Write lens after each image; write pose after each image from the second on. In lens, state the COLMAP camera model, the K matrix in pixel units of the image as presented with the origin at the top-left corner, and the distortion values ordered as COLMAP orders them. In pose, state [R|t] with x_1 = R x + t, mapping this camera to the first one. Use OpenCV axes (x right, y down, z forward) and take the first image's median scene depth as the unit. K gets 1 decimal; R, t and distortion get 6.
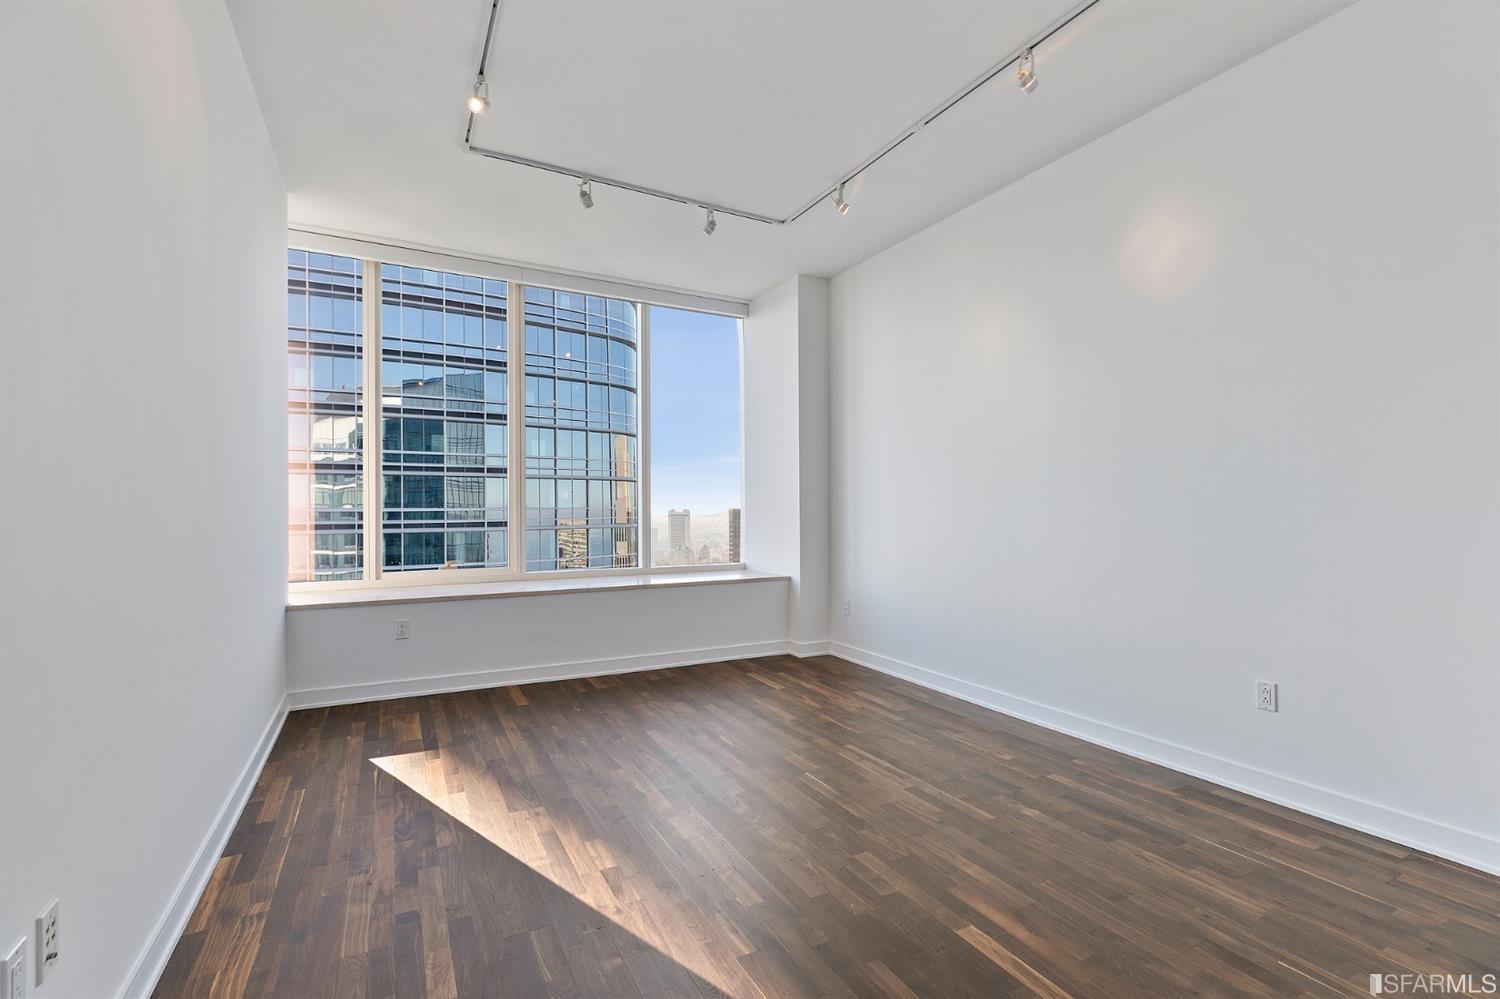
lens RADIAL K [[670.7, 0, 752.0], [0, 670.7, 503.6], [0, 0, 1]] dist [0.003850, -0.001386]
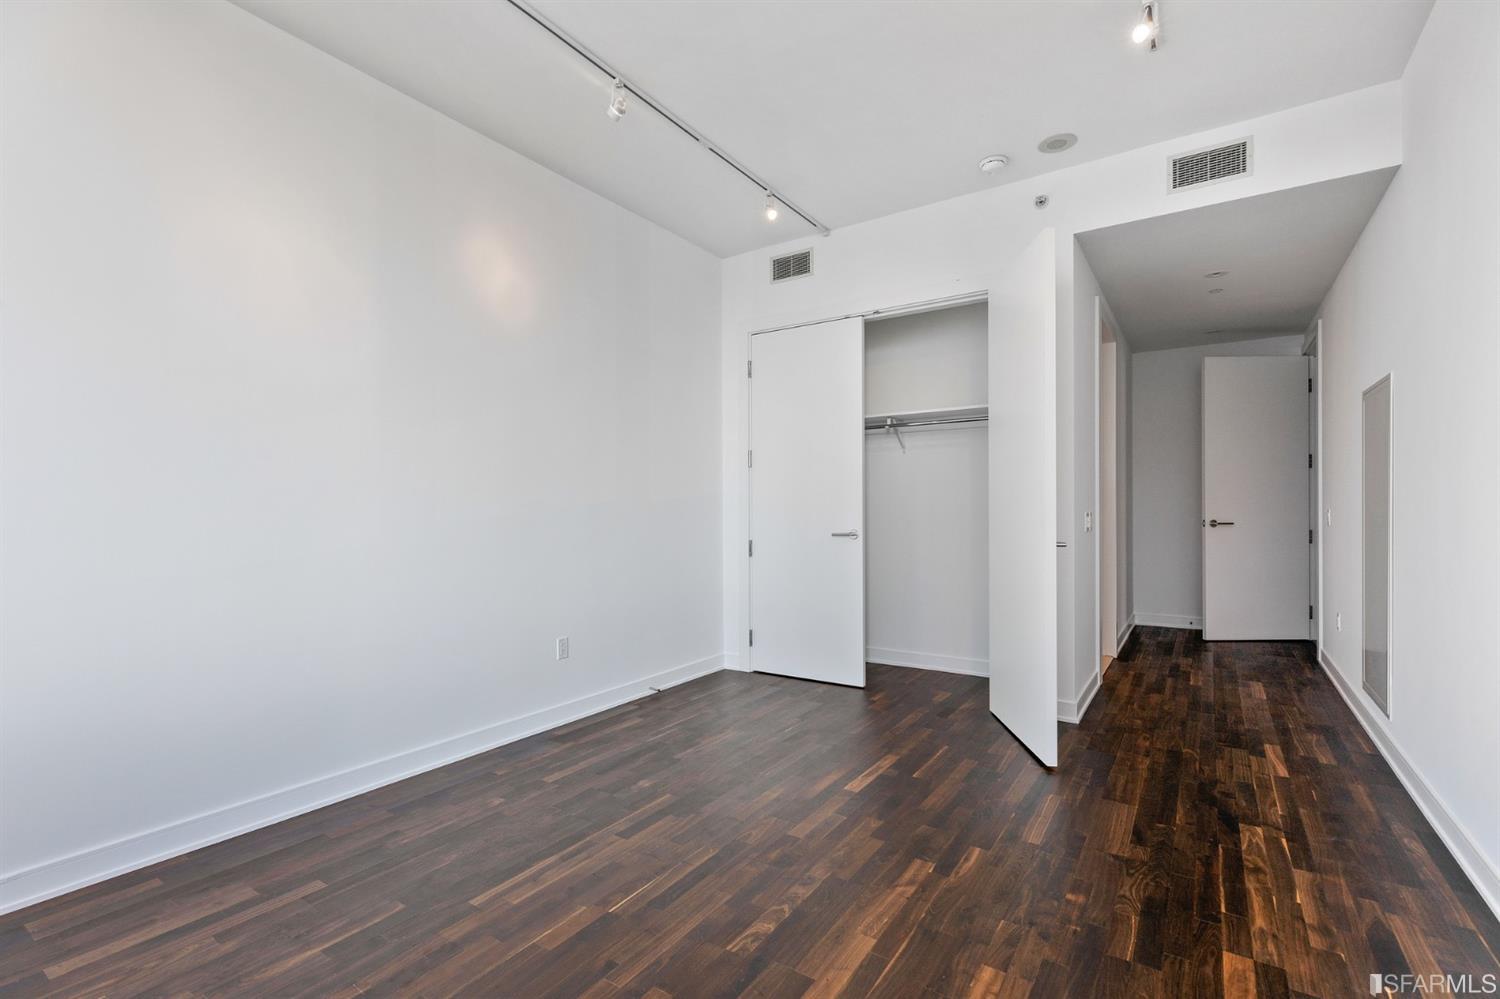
lens RADIAL K [[670.7, 0, 748.7], [0, 670.7, 507.4], [0, 0, 1]] dist [0.003850, -0.001386]
pose [[-0.457705, 0.005532, 0.889087, -0.584354], [-0.000592, 0.999979, -0.006527, 0.007018], [-0.889104, -0.003514, -0.457692, 1.205133]]
